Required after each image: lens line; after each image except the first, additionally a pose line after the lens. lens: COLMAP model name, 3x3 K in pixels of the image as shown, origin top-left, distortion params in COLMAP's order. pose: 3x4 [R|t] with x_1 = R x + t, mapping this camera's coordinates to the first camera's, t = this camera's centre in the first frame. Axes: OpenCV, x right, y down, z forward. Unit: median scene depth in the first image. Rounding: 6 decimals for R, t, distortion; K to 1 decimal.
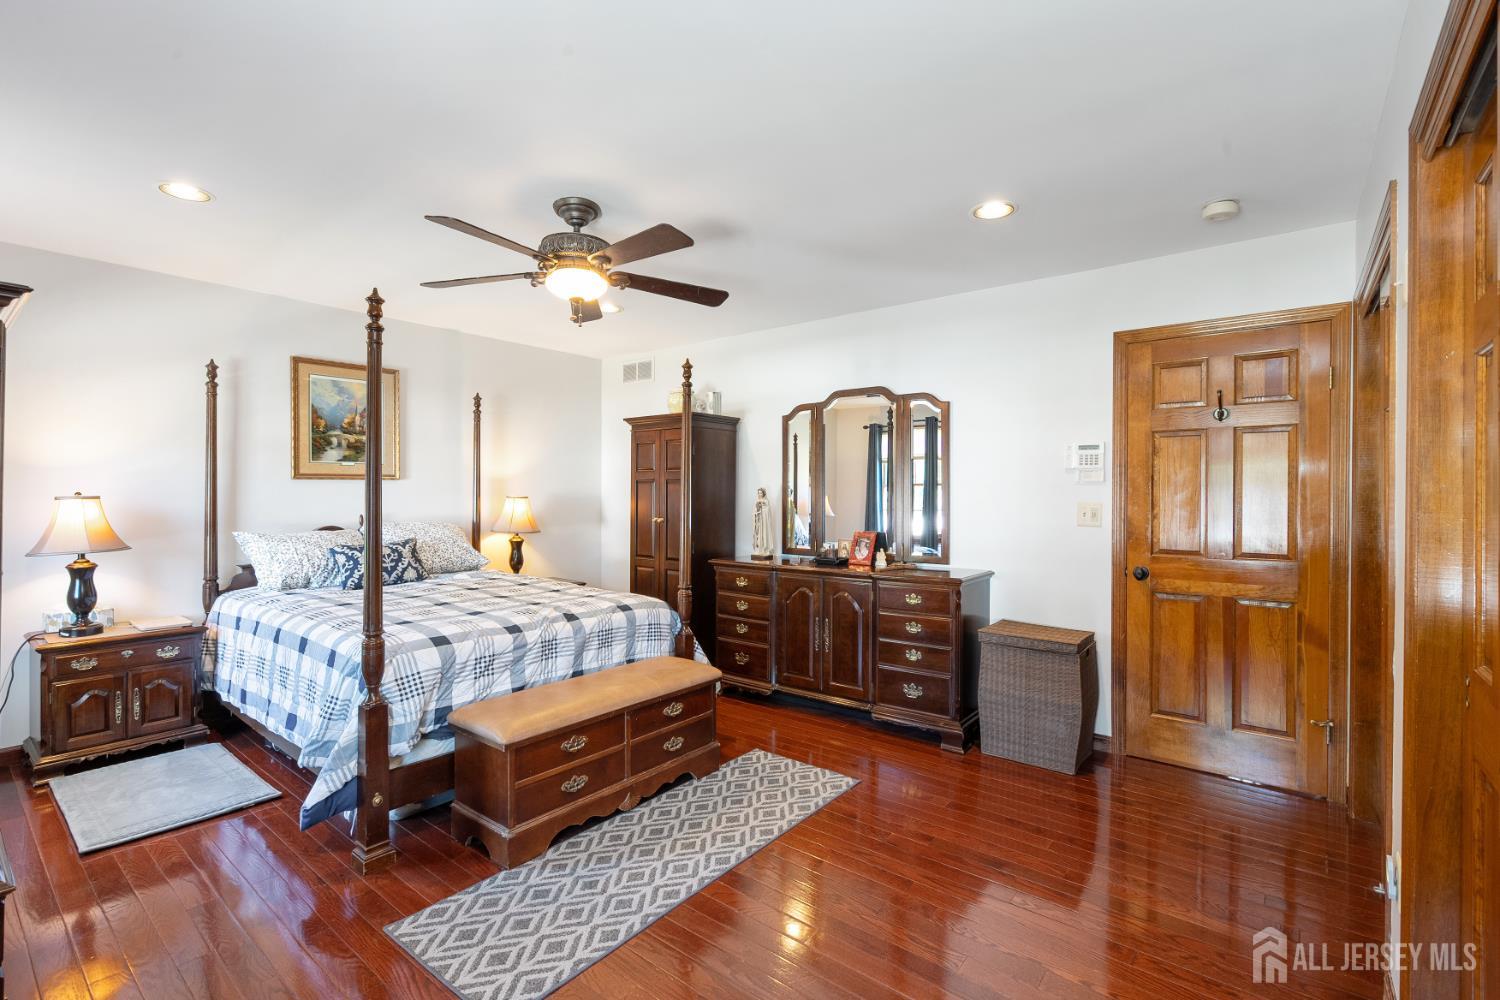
lens RADIAL K [[677.2, 0, 748.3], [0, 677.2, 497.6], [0, 0, 1]] dist [-0.002597, 0.000807]
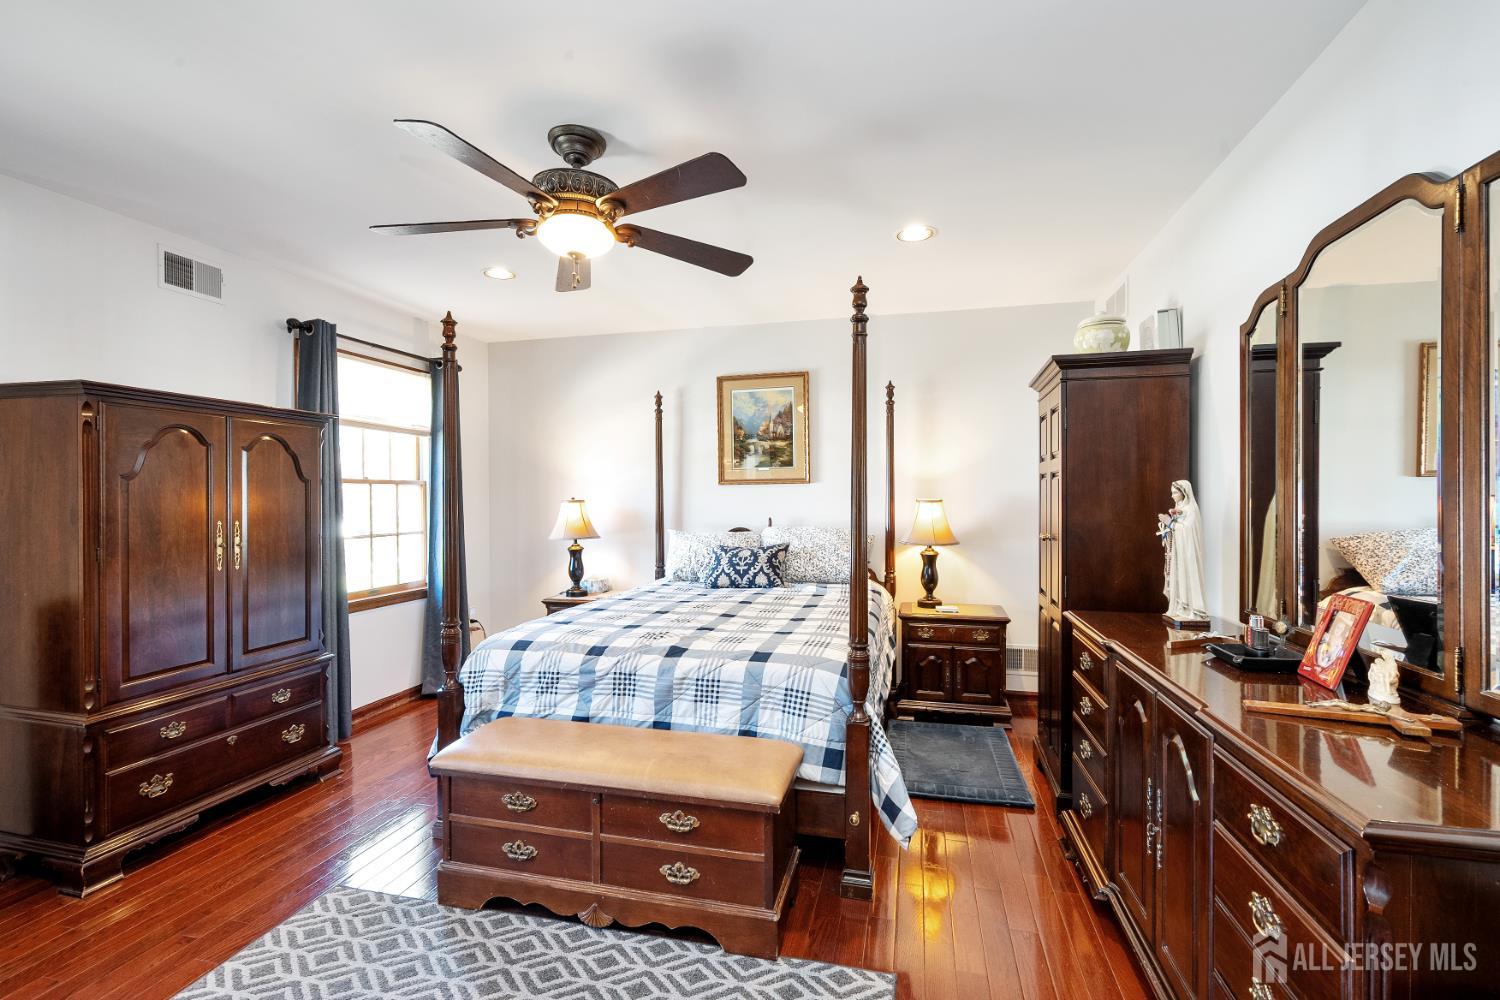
lens RADIAL K [[677.2, 0, 748.3], [0, 677.2, 497.6], [0, 0, 1]] dist [-0.002597, 0.000807]
pose [[0.415990, -0.002758, -0.909365, 0.469814], [-0.000552, 0.999994, -0.003285, -0.002676], [0.909369, 0.001869, 0.415986, 0.704159]]
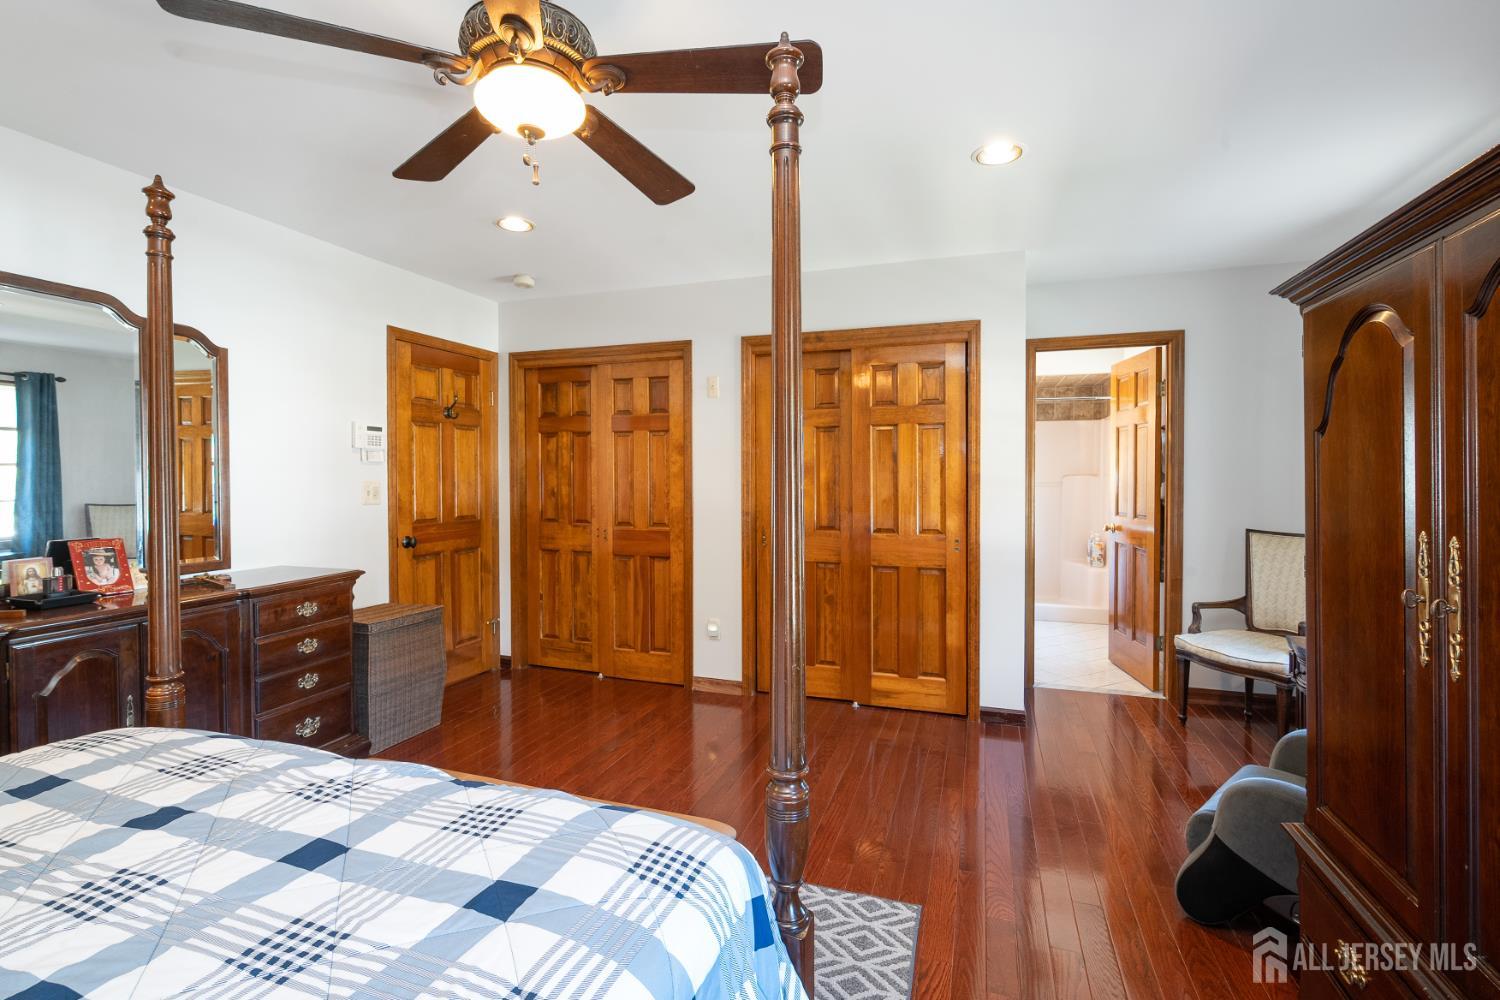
lens RADIAL K [[665.5, 0, 740.8], [0, 665.5, 502.5], [0, 0, 1]] dist [-0.003269, 0.000498]
pose [[-0.314498, -0.042549, 0.948304, -0.690919], [0.007194, 0.998859, 0.047204, -0.005571], [-0.949231, 0.021668, -0.313833, 0.834787]]
